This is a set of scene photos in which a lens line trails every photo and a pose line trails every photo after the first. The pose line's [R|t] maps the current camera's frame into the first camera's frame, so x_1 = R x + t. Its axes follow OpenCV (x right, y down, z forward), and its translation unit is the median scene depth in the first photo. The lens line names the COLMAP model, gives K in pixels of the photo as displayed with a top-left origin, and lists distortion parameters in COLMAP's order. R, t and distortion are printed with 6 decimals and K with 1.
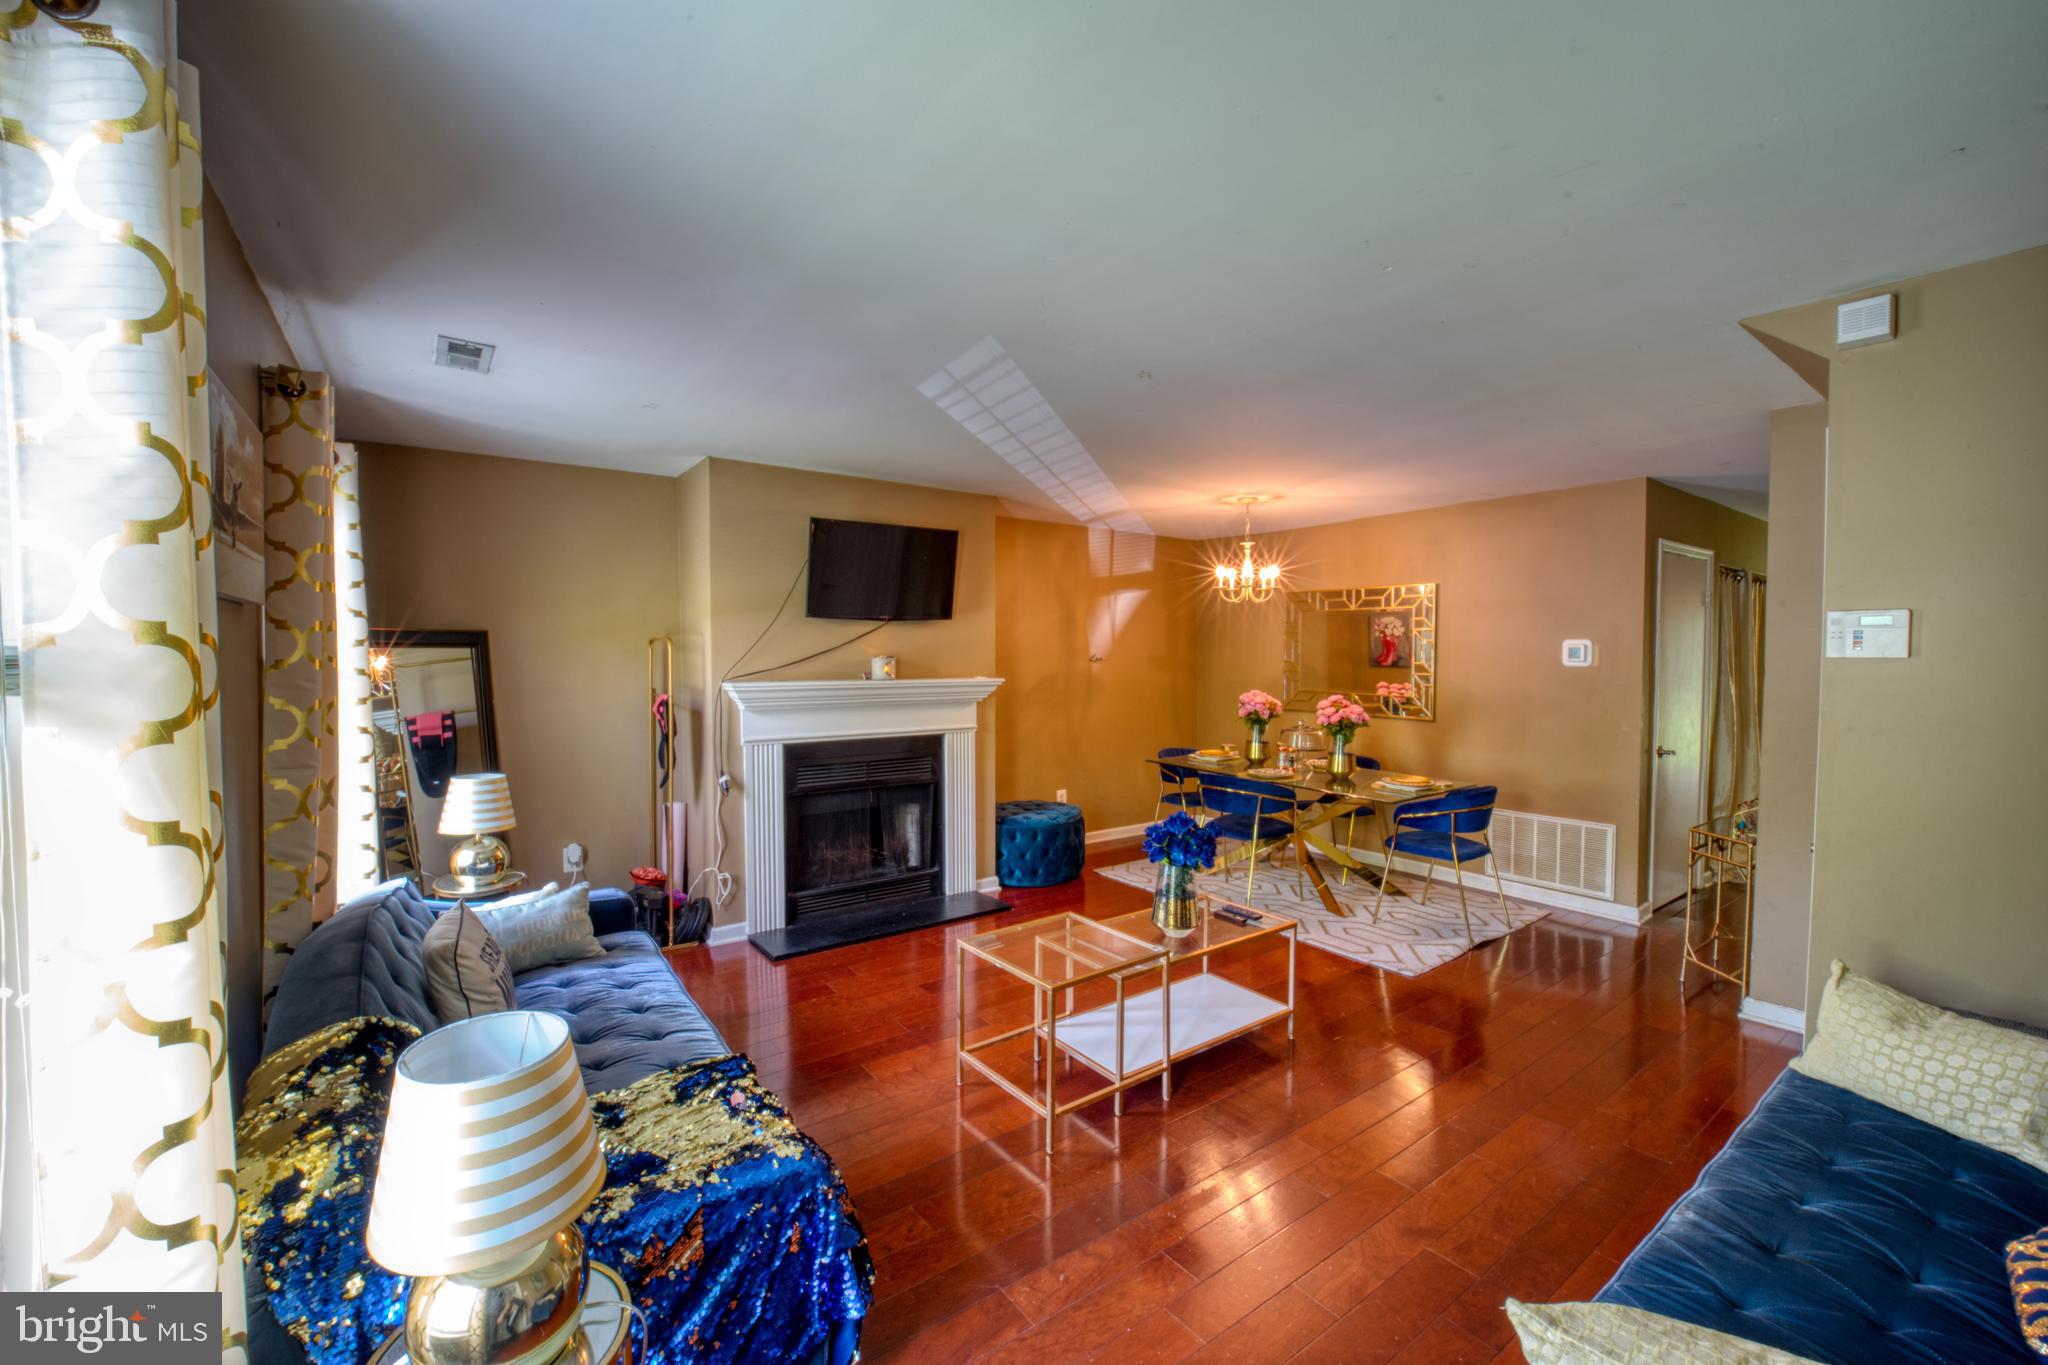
lens RADIAL K [[830.3, 0, 1029.9], [0, 830.3, 683.6], [0, 0, 1]] dist [-0.021302, 0.000196]
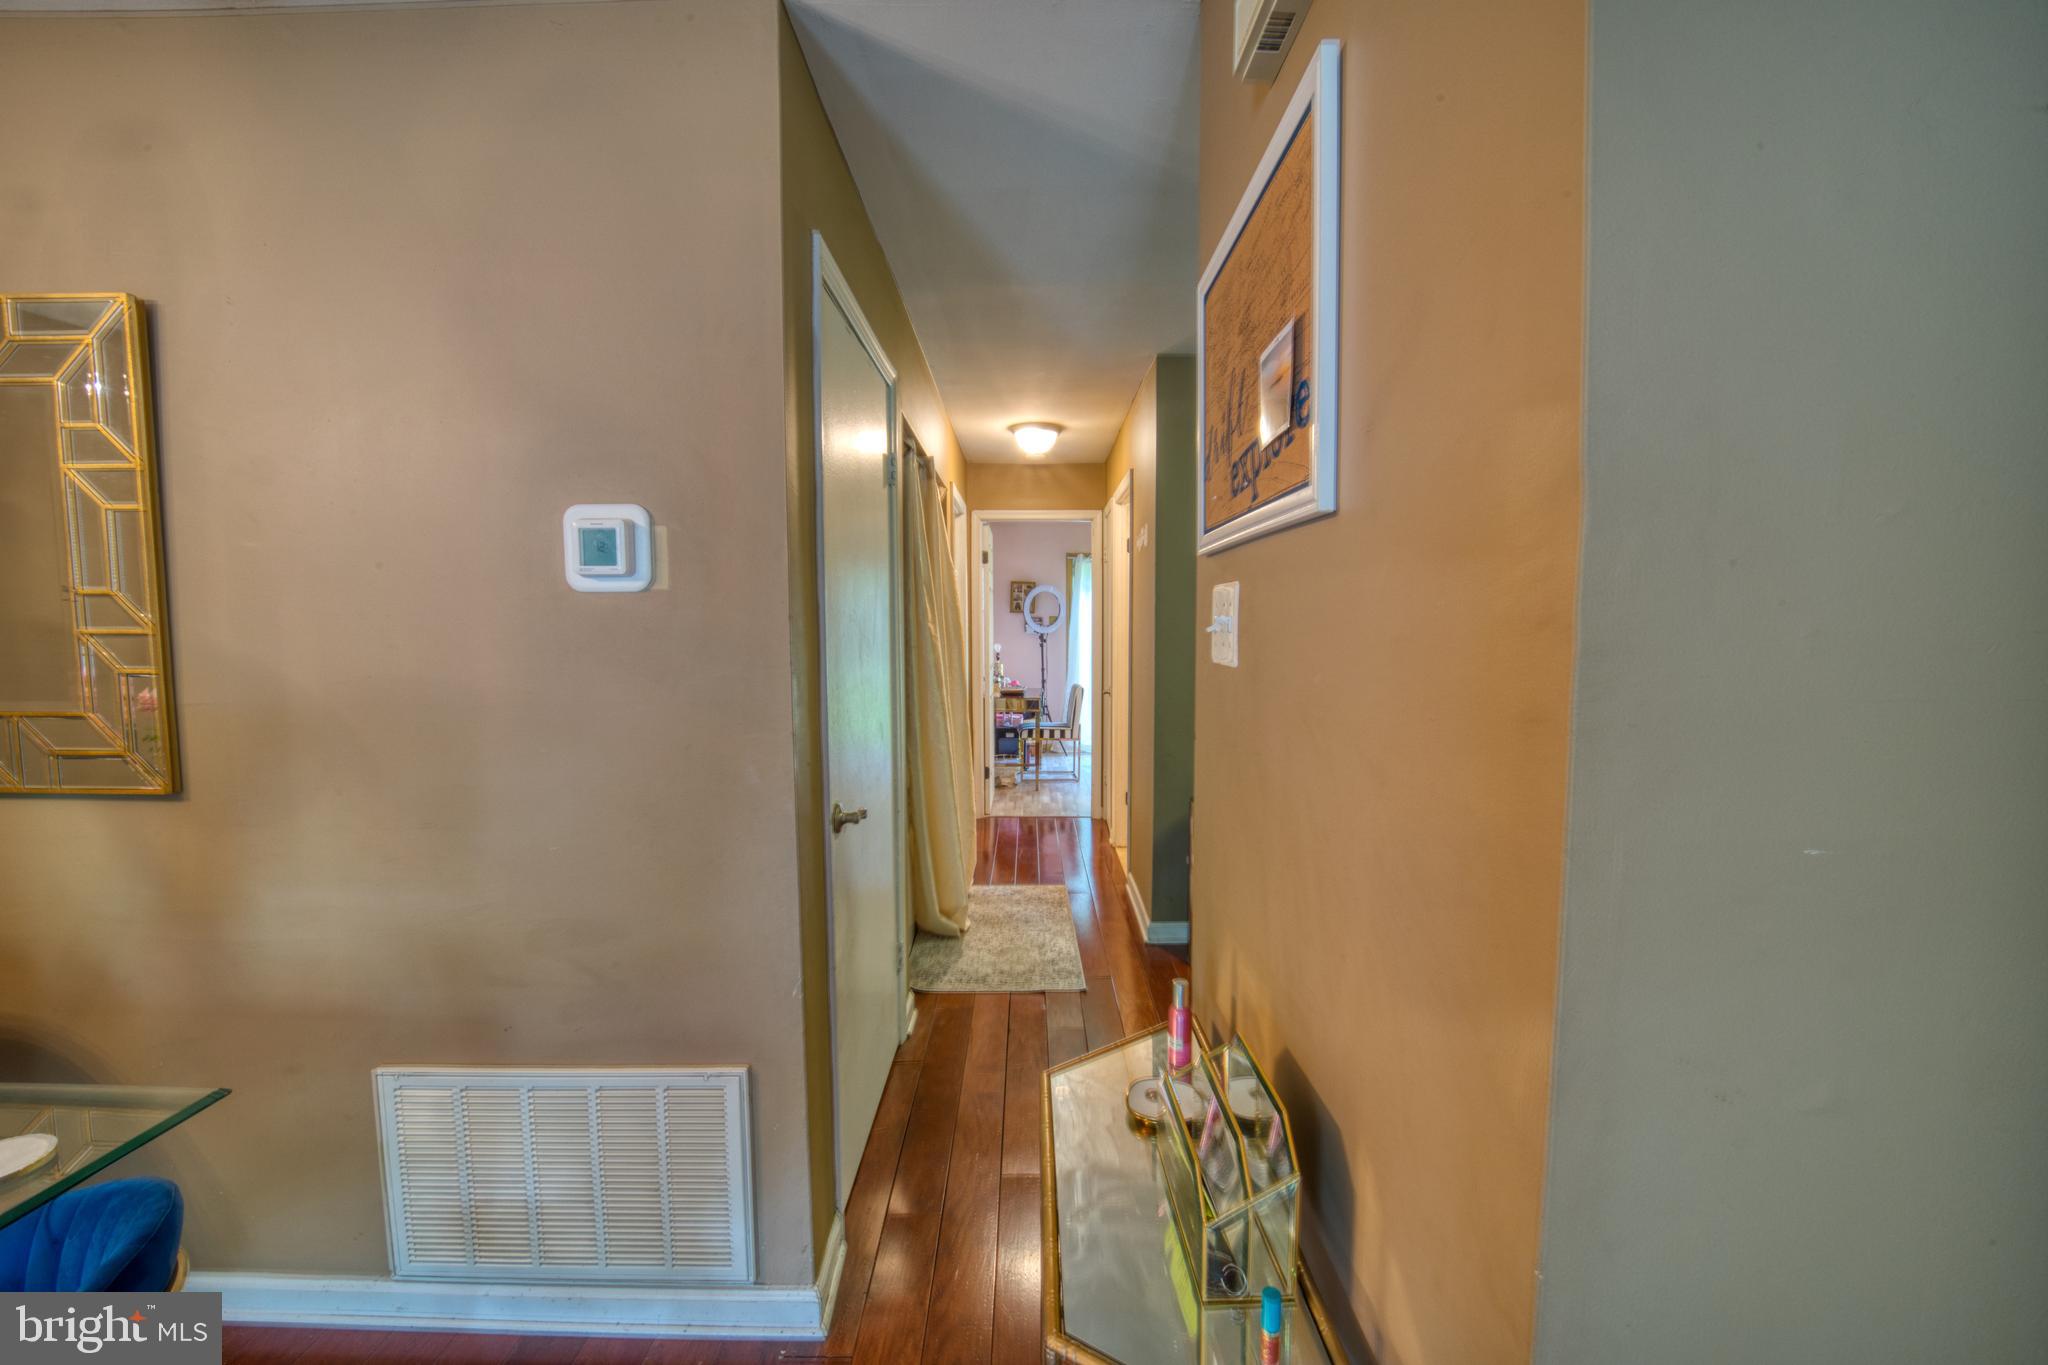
lens RADIAL K [[830.3, 0, 1021.2], [0, 830.3, 681.2], [0, 0, 1]] dist [-0.021302, 0.000196]
pose [[0.596932, -0.057724, 0.800213, 0.504267], [0.036004, 0.998331, 0.045158, 0.004810], [-0.801484, 0.001854, 0.598014, 0.685994]]
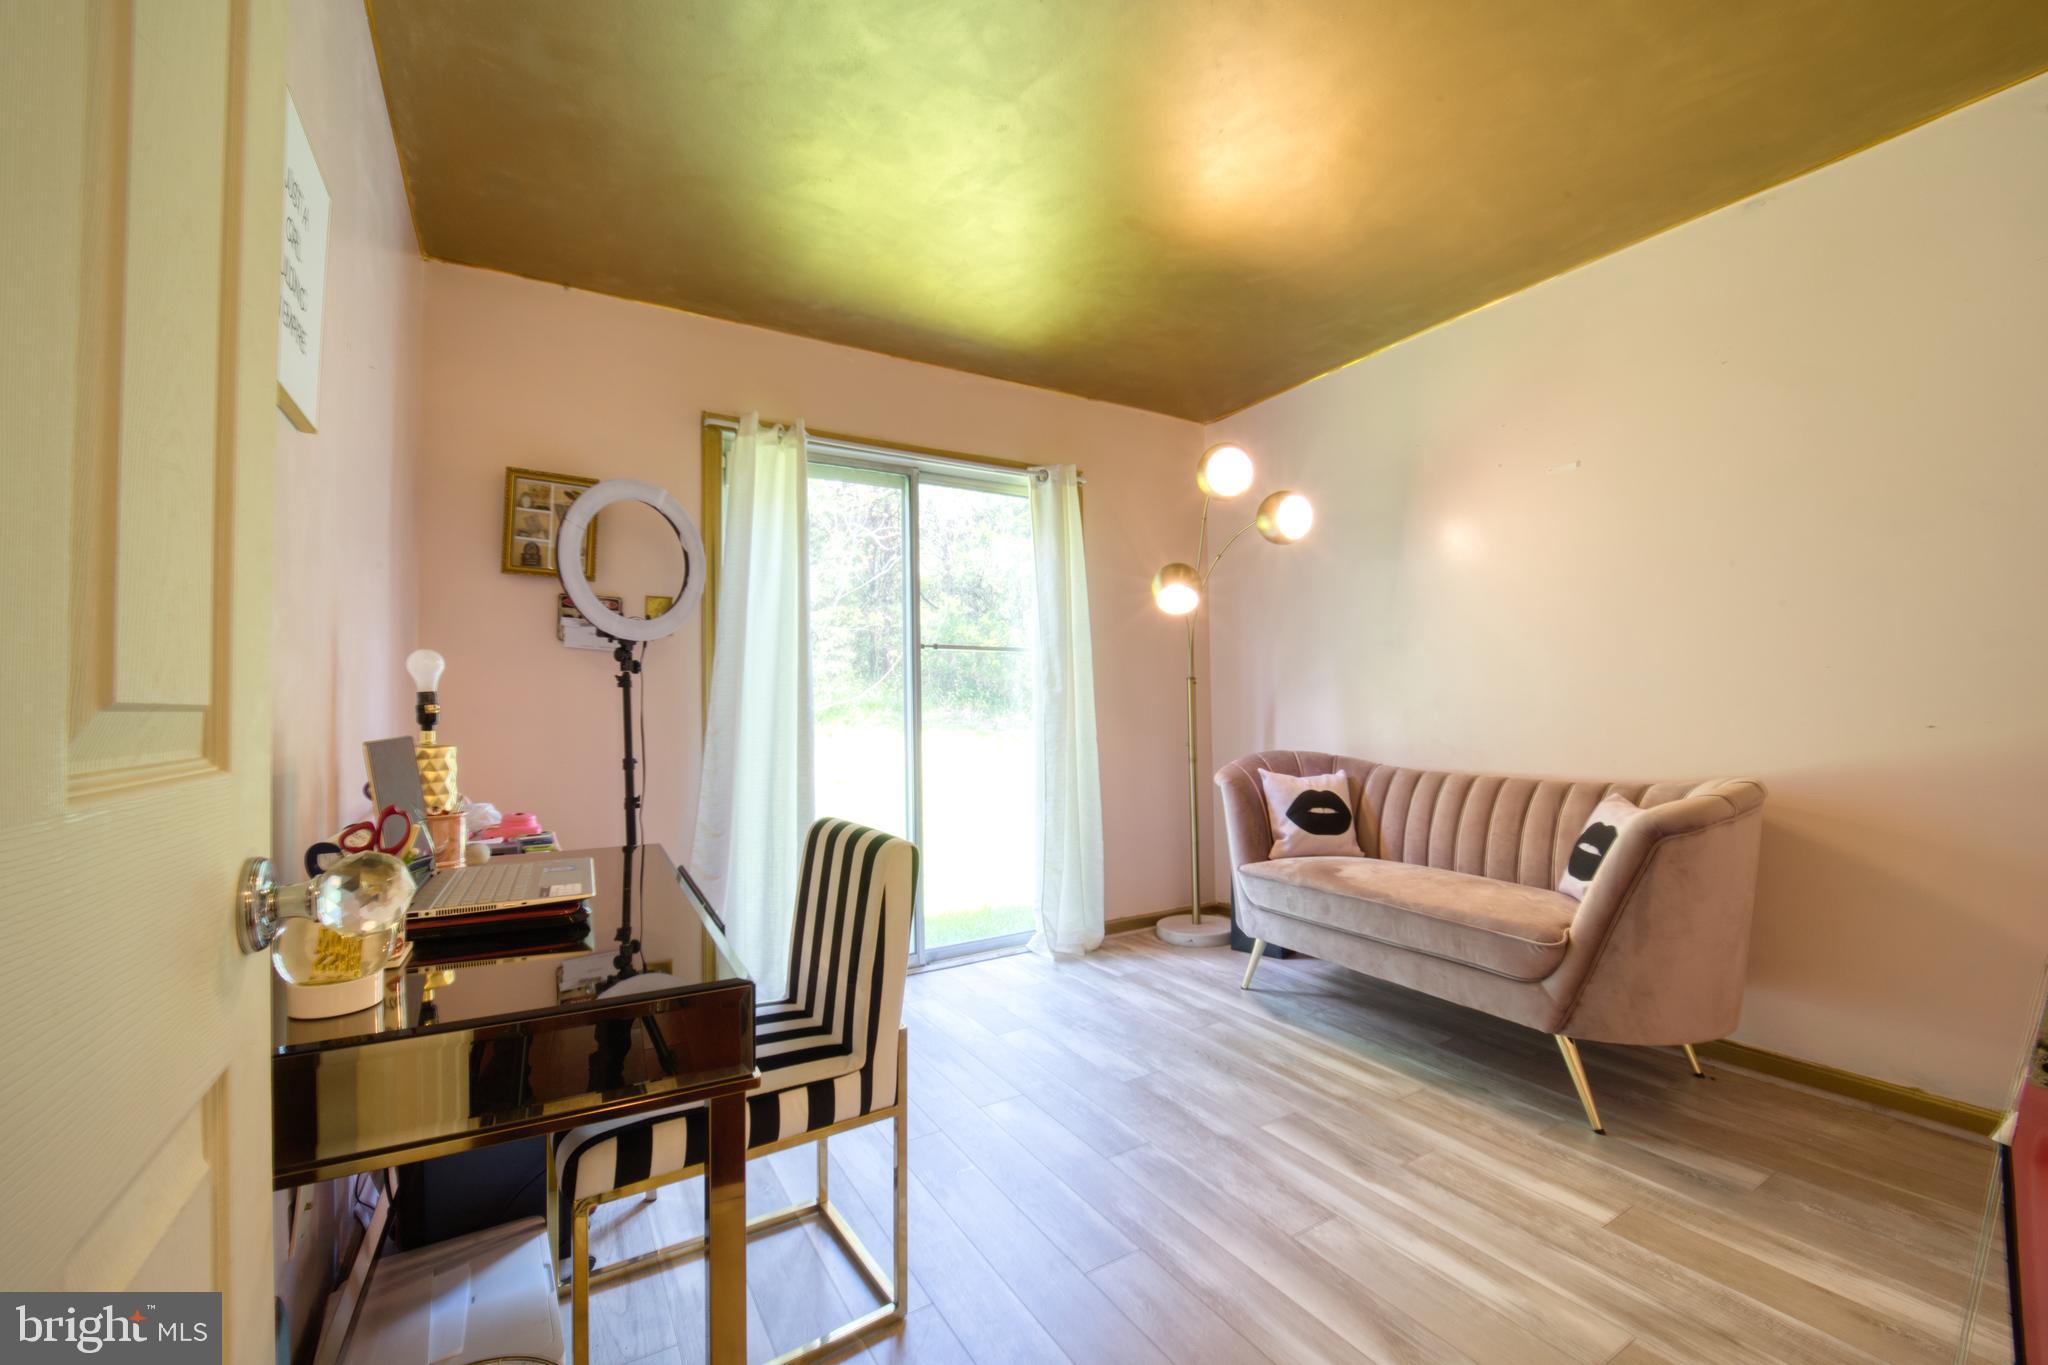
lens RADIAL K [[830.3, 0, 1028.6], [0, 830.3, 682.3], [0, 0, 1]] dist [-0.021302, 0.000196]
pose [[0.086006, 0.026028, 0.995955, 1.460105], [0.052455, 0.998154, -0.030615, 0.039464], [-0.994913, 0.054876, 0.084482, 1.415696]]
